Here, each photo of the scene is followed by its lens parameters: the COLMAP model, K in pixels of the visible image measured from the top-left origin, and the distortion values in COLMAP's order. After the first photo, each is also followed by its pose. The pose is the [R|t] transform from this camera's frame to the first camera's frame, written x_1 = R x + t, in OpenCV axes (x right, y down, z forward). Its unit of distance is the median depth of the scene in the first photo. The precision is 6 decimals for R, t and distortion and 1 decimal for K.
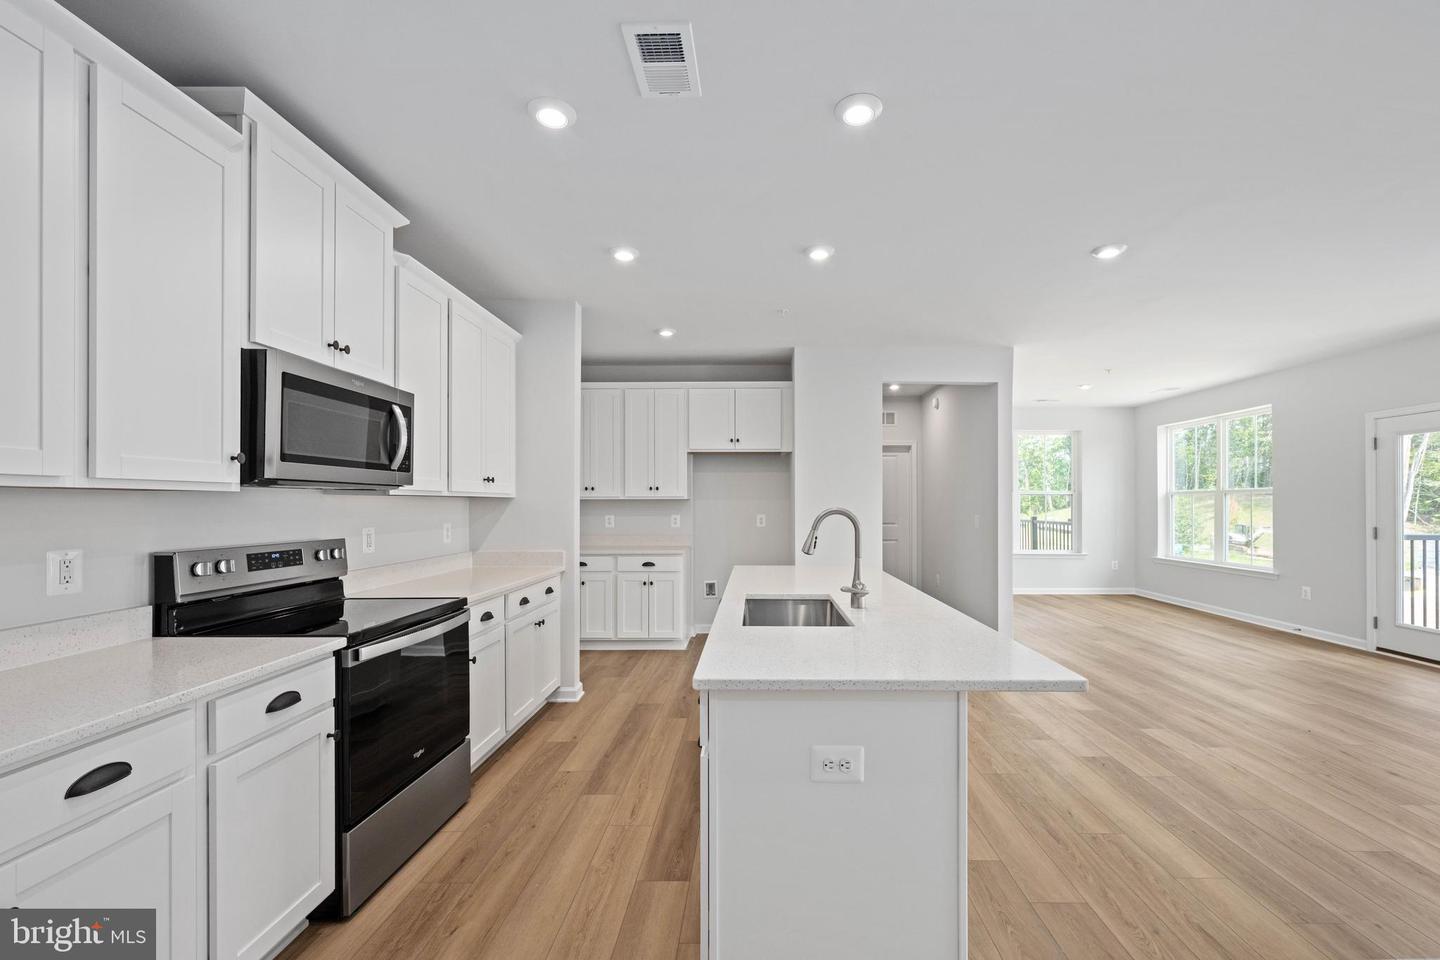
lens RADIAL K [[599.6, 0, 741.8], [0, 599.6, 502.7], [0, 0, 1]] dist [-0.001827, -0.000260]
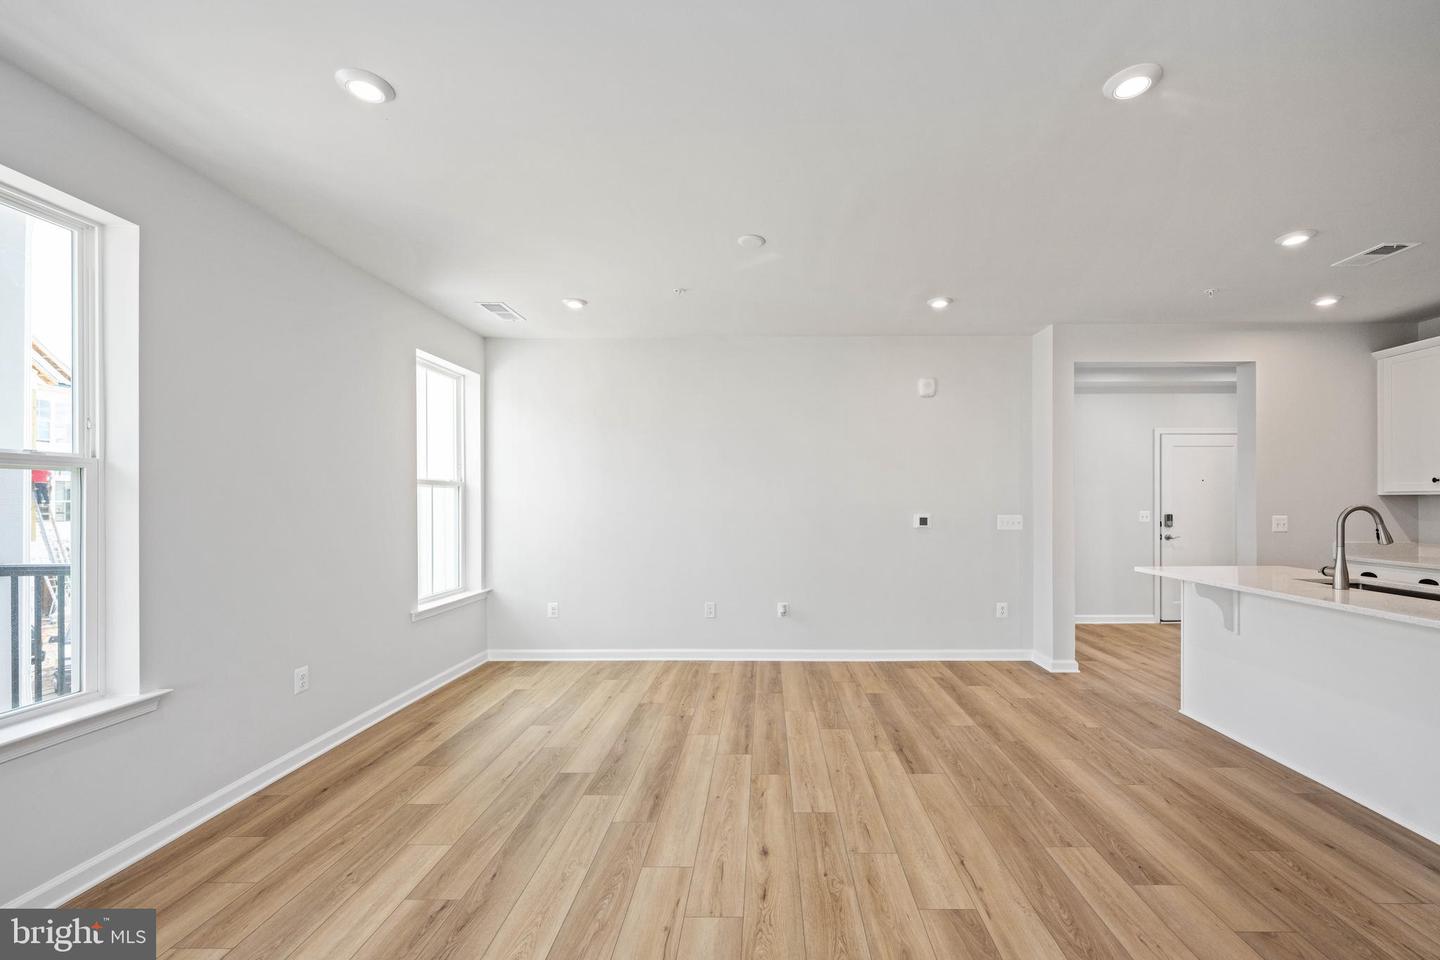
lens RADIAL K [[588.2, 0, 764.5], [0, 588.2, 502.3], [0, 0, 1]] dist [-0.001317, -0.000279]
pose [[-0.999976, 0.003610, -0.005891, 0.948560], [0.003592, 0.999988, 0.003212, -0.001931], [0.005903, 0.003190, -0.999977, 1.526268]]
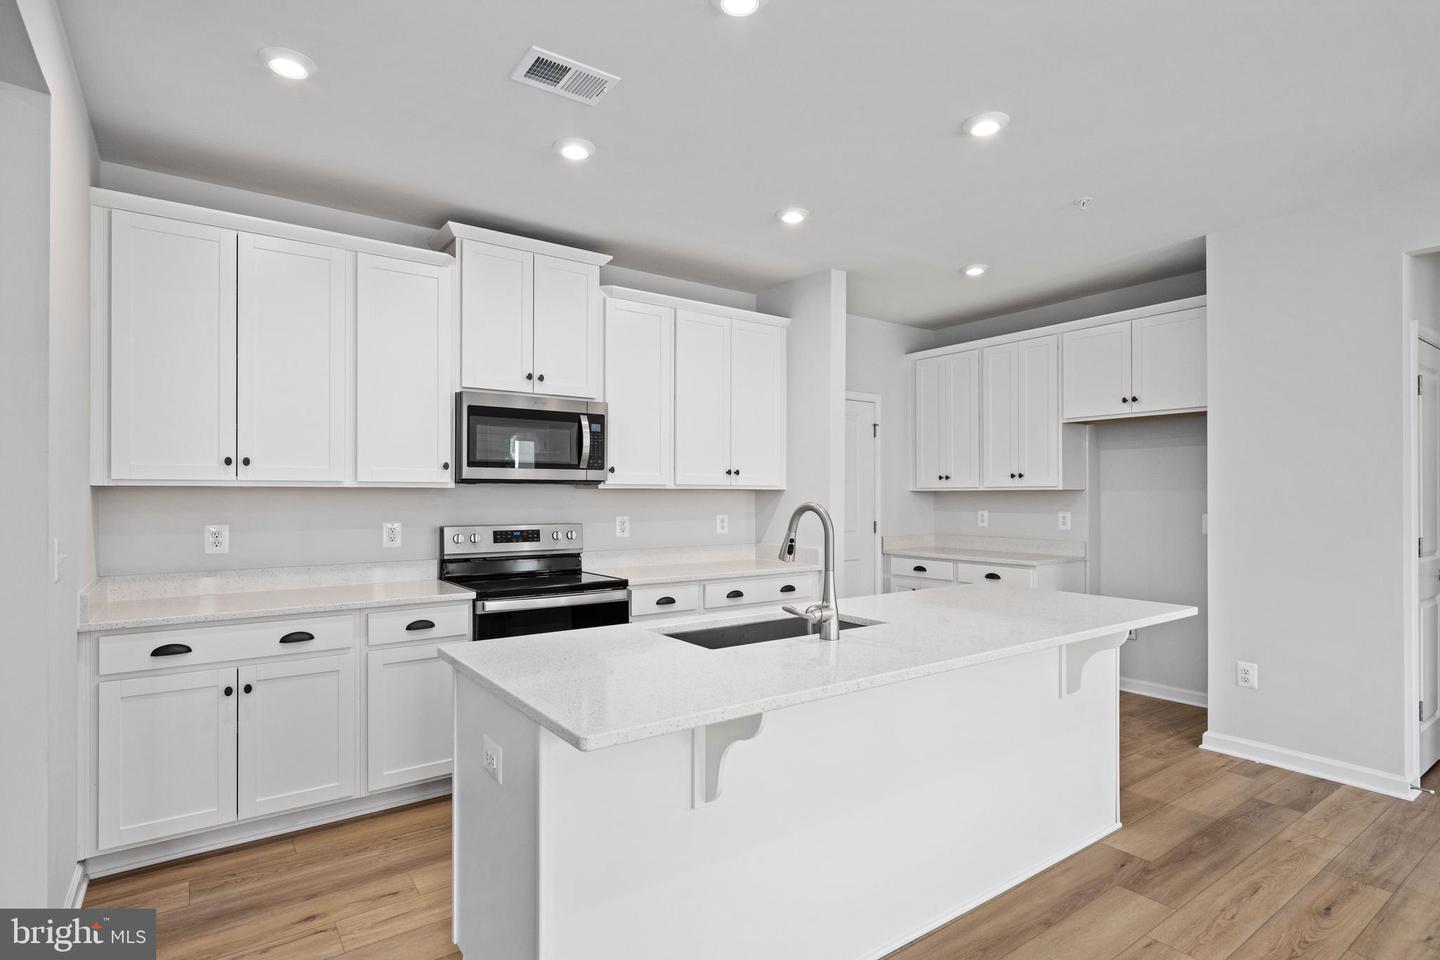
lens RADIAL K [[730.9, 0, 696.7], [0, 730.9, 486.1], [0, 0, 1]] dist [0.000973, 0.000176]
pose [[0.579954, -0.009974, -0.814588, 0.598080], [0.000722, 0.999931, -0.011730, -0.000731], [0.814649, 0.006214, 0.579922, 0.250508]]
